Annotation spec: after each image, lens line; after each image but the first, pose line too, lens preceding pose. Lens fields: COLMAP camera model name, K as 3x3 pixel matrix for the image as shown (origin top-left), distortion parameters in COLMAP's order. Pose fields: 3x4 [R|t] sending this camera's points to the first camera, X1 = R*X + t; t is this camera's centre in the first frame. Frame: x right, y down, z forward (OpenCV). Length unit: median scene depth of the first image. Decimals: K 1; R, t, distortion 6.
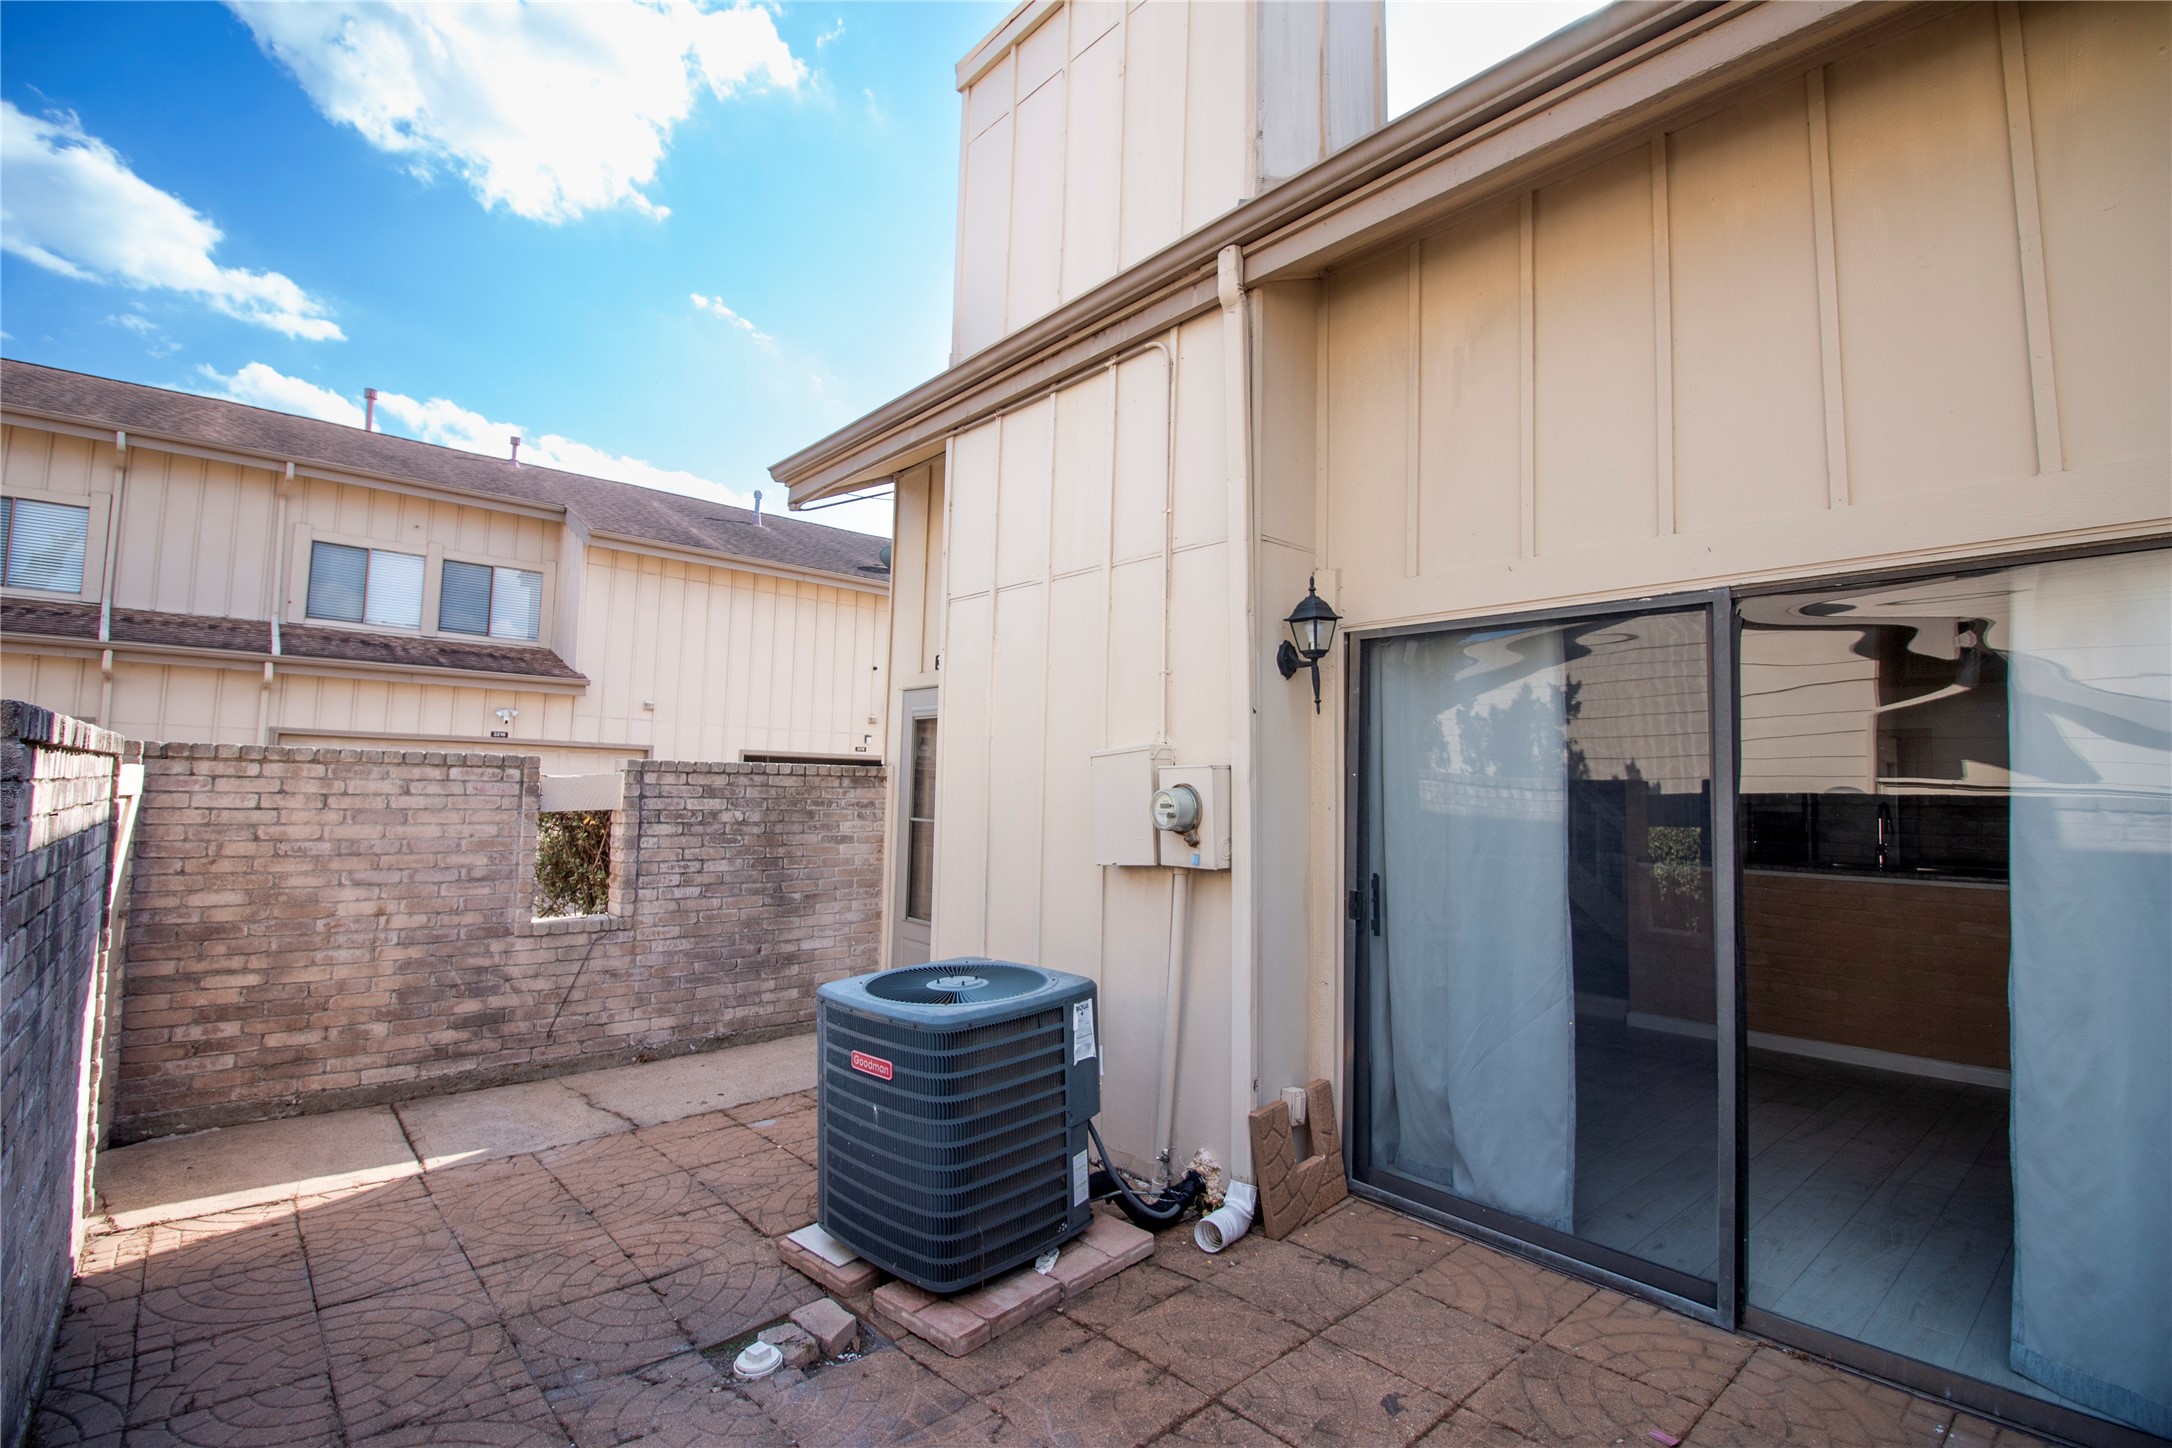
lens RADIAL K [[1001.0, 0, 1082.2], [0, 1001.0, 718.6], [0, 0, 1]] dist [-0.006888, -0.007549]
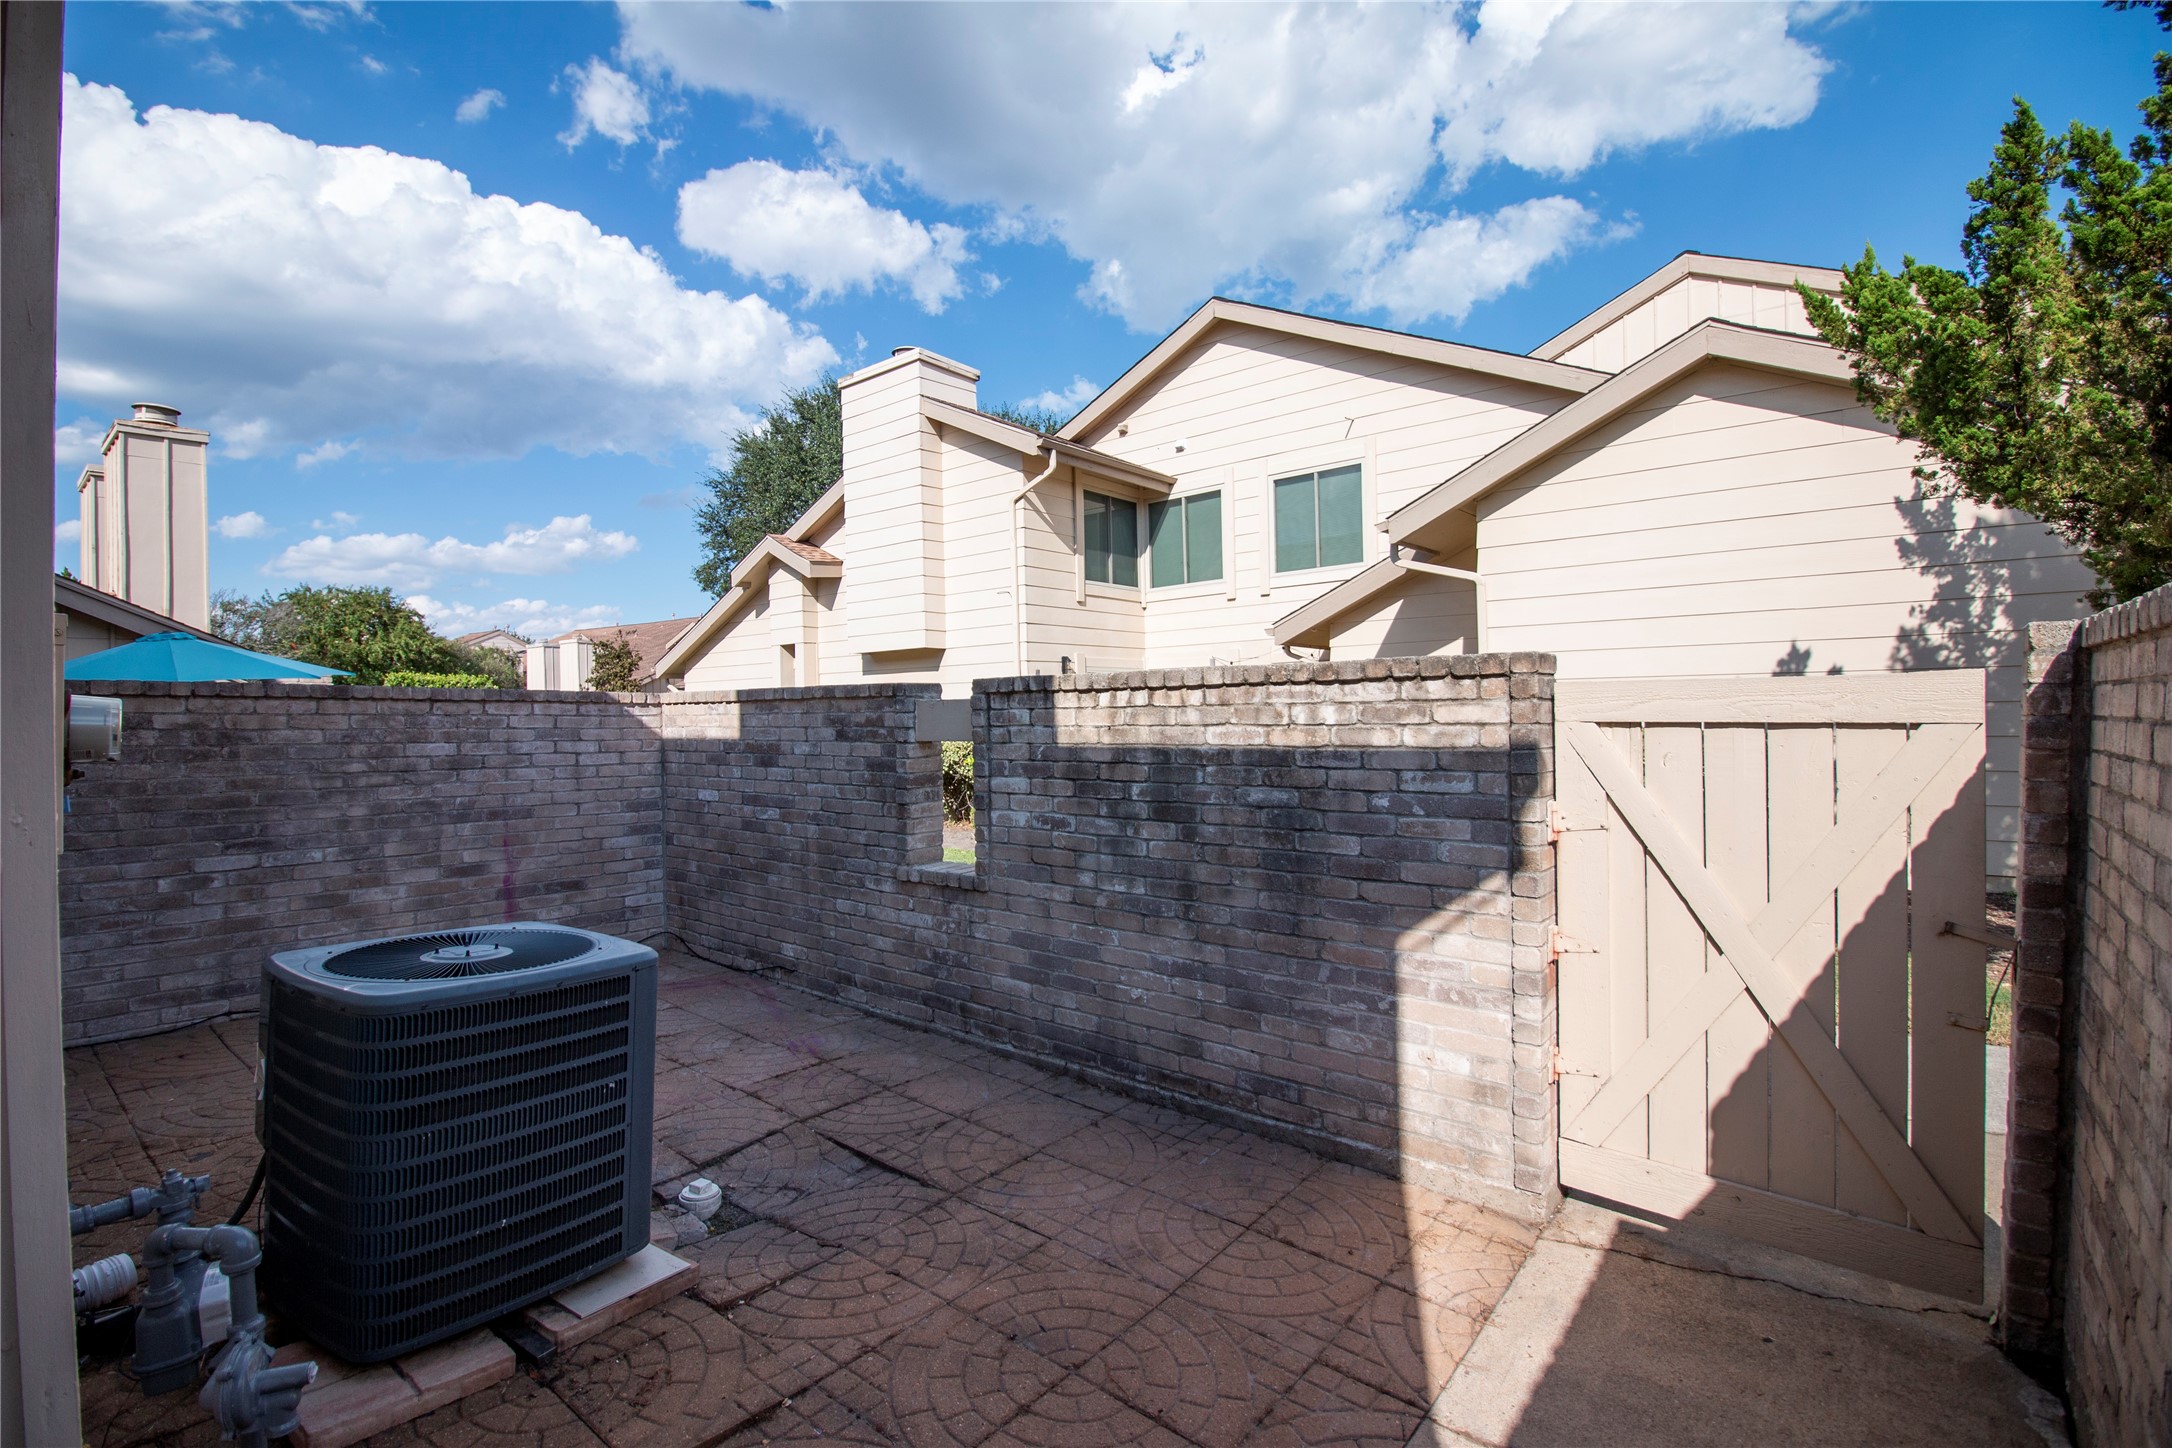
lens RADIAL K [[1001.0, 0, 1086.9], [0, 1001.0, 712.9], [0, 0, 1]] dist [-0.006888, -0.007549]
pose [[-0.984147, -0.009929, -0.177076, -0.421945], [0.003989, 0.996940, -0.078069, 0.130708], [0.177309, -0.077538, -0.981096, 1.708613]]
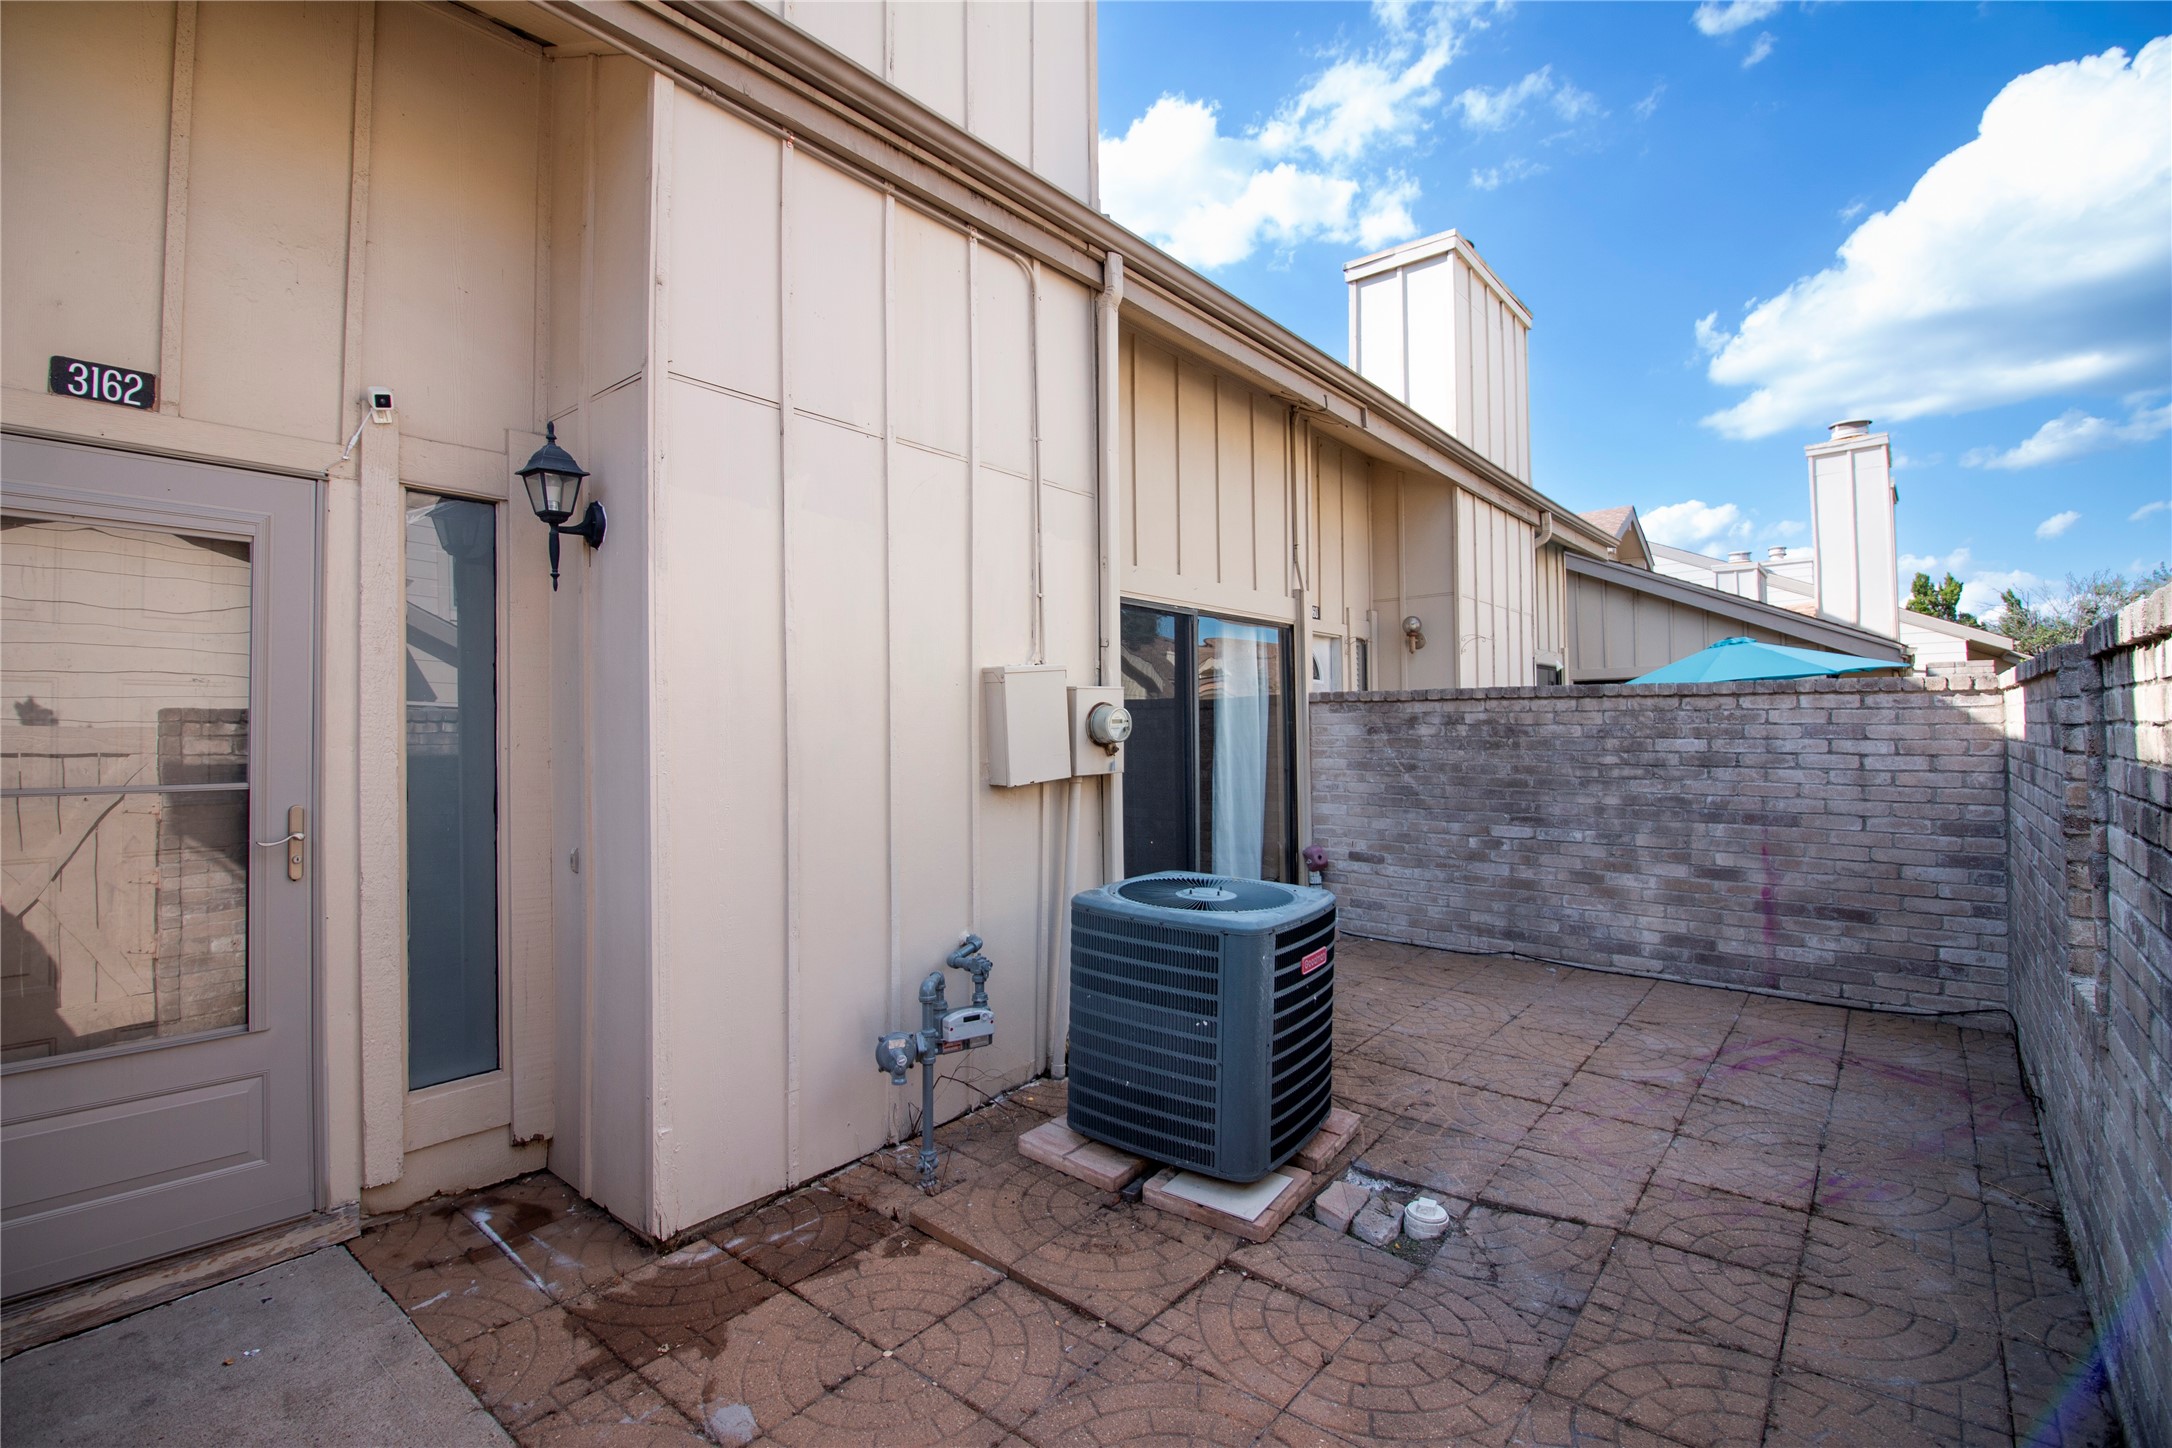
lens RADIAL K [[1001.0, 0, 1074.8], [0, 1001.0, 716.0], [0, 0, 1]] dist [-0.006888, -0.007549]
pose [[-0.156703, -0.002231, 0.987643, -1.025960], [-0.063673, 0.997940, -0.007848, 0.091690], [-0.985591, -0.064116, -0.156522, 1.201289]]
